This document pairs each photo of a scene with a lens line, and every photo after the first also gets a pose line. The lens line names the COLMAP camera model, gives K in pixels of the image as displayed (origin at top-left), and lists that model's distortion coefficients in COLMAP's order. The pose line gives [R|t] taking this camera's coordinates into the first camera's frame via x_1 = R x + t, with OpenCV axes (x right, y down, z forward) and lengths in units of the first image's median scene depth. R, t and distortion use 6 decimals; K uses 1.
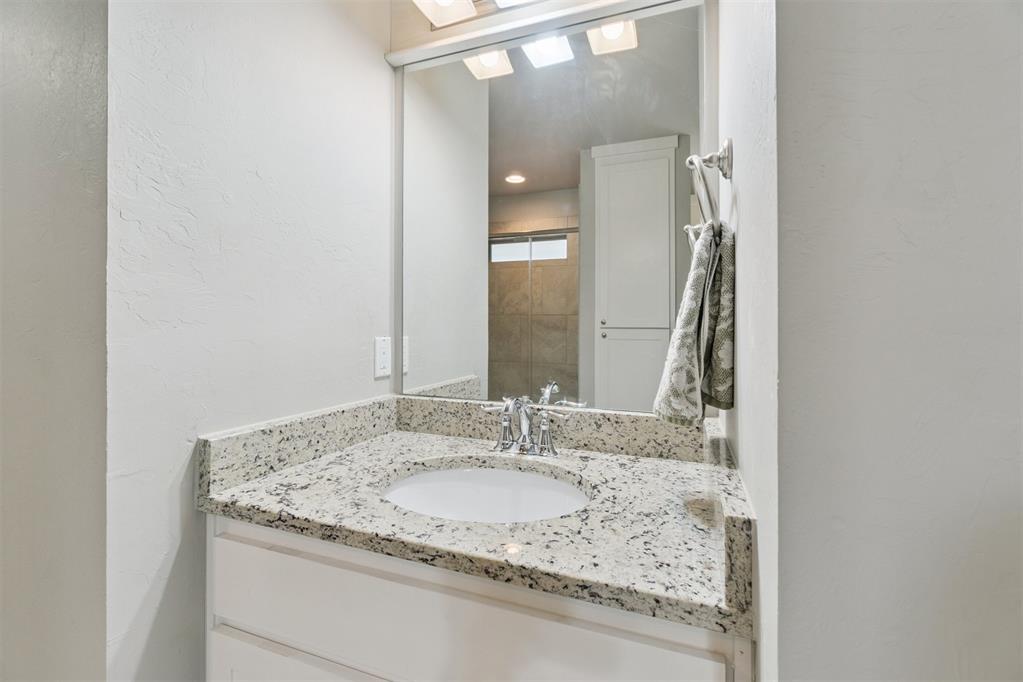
lens RADIAL K [[441.9, 0, 515.7], [0, 441.9, 326.6], [0, 0, 1]] dist [-0.005551, 0.001829]
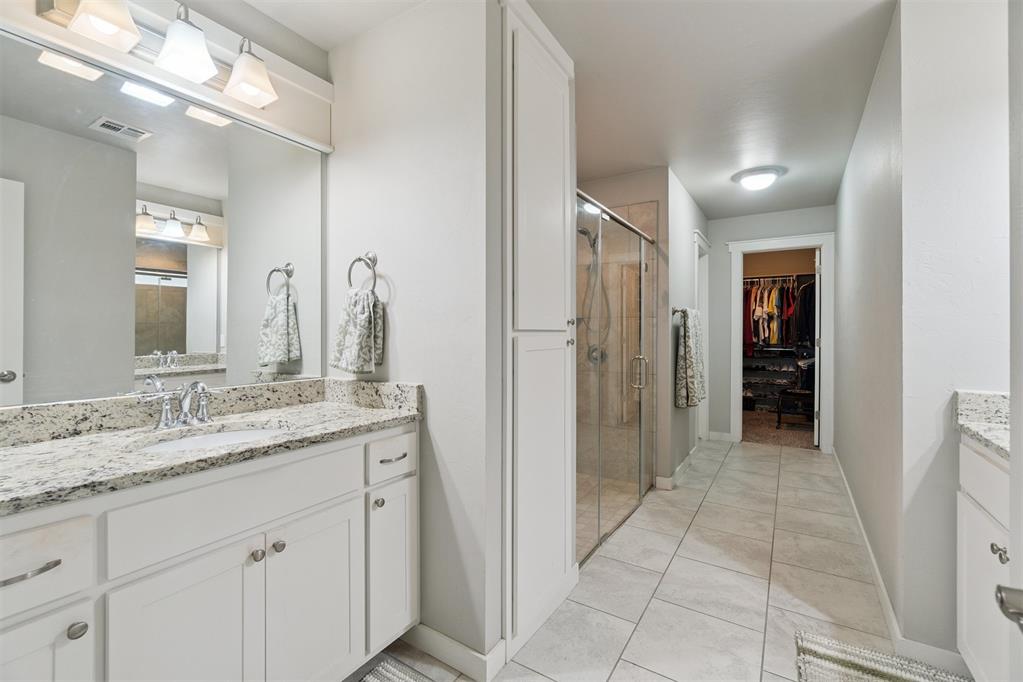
lens RADIAL K [[441.9, 0, 515.0], [0, 441.9, 334.4], [0, 0, 1]] dist [-0.005551, 0.001829]
pose [[-0.201806, 0.000078, -0.979426, 1.172198], [-0.000213, 1.000000, 0.000124, 0.006276], [0.979425, 0.000234, -0.201806, -0.372464]]
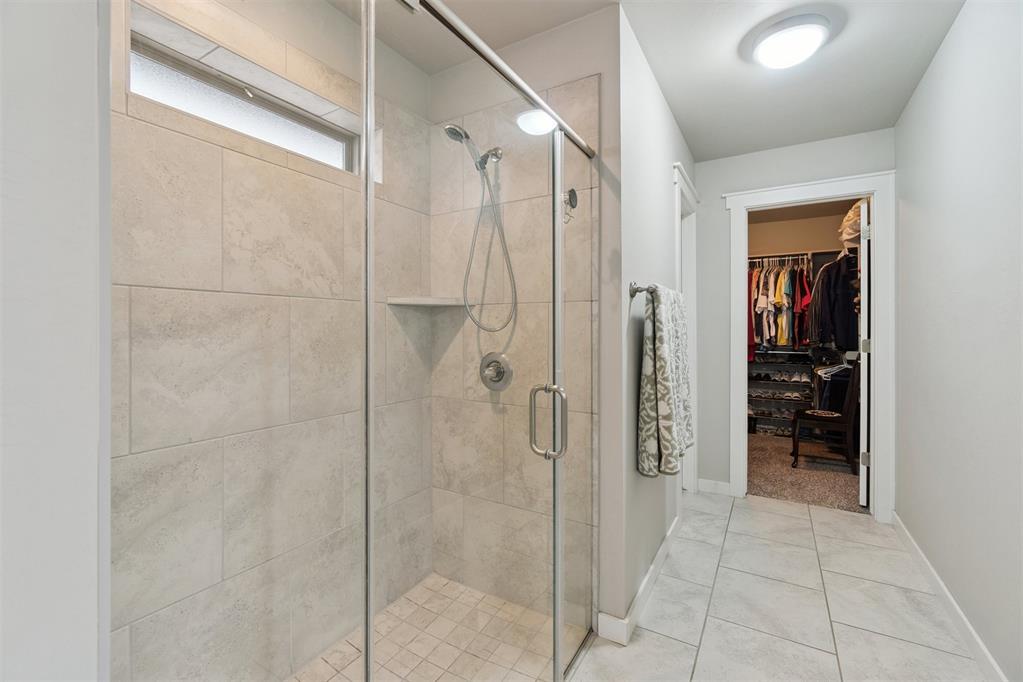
lens RADIAL K [[441.9, 0, 512.1], [0, 441.9, 329.9], [0, 0, 1]] dist [-0.005551, 0.001829]
pose [[-0.179145, -0.003694, -0.983816, -0.500584], [0.001706, 0.999990, -0.004065, -0.007043], [0.983821, -0.002407, -0.179137, -0.035573]]
